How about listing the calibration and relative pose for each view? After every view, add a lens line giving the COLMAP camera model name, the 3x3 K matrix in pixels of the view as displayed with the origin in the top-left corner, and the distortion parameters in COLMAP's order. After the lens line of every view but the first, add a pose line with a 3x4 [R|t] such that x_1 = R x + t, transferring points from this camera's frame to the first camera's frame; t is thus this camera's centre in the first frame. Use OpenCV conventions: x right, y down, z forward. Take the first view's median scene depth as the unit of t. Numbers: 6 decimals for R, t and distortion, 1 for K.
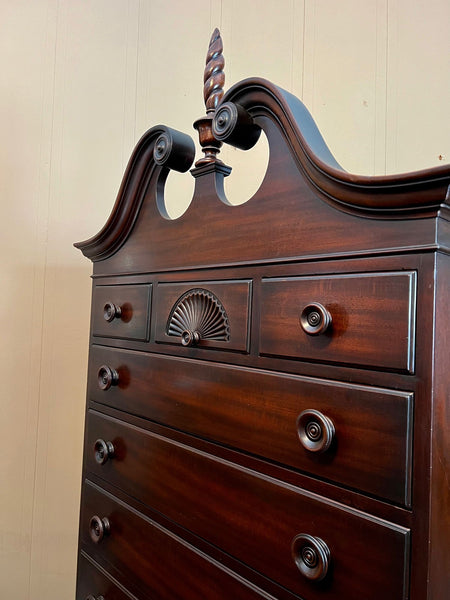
lens RADIAL K [[458.3, 0, 225.2], [0, 458.3, 304.0], [0, 0, 1]] dist [0.046064, -0.054648]
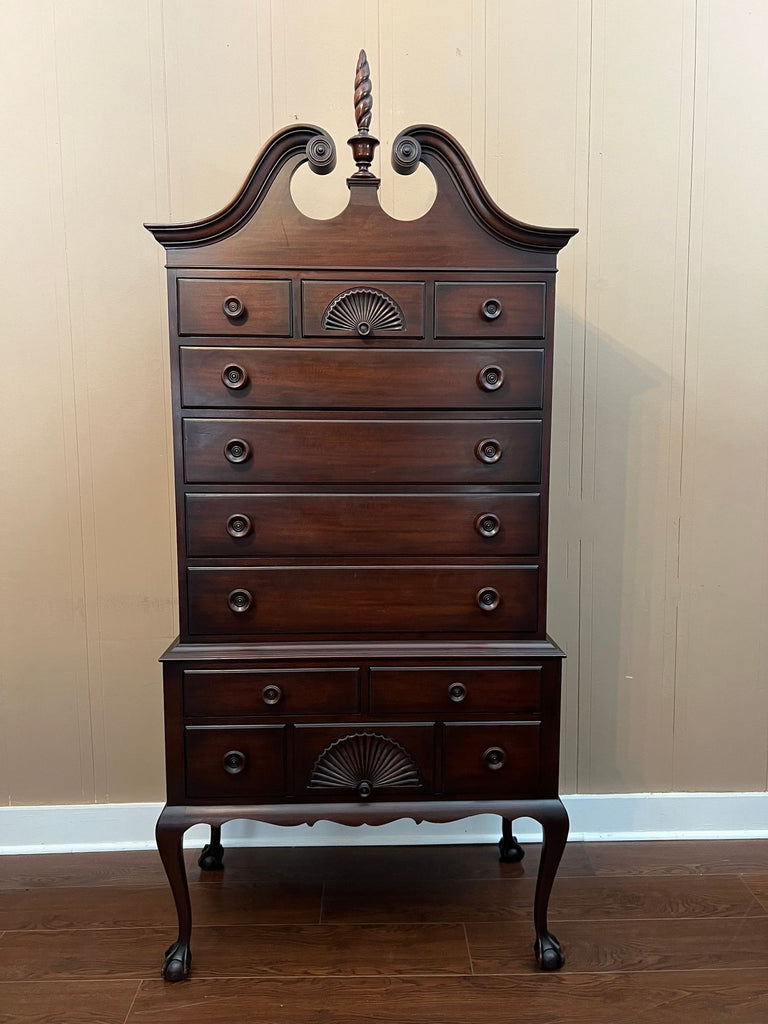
lens RADIAL K [[782.8, 0, 387.1], [0, 782.8, 496.7], [0, 0, 1]] dist [0.044725, -0.054581]
pose [[0.645032, -0.130084, 0.753002, -1.652006], [0.000861, 0.985527, 0.169516, 0.159177], [-0.764155, -0.108695, 0.635809, -0.410498]]
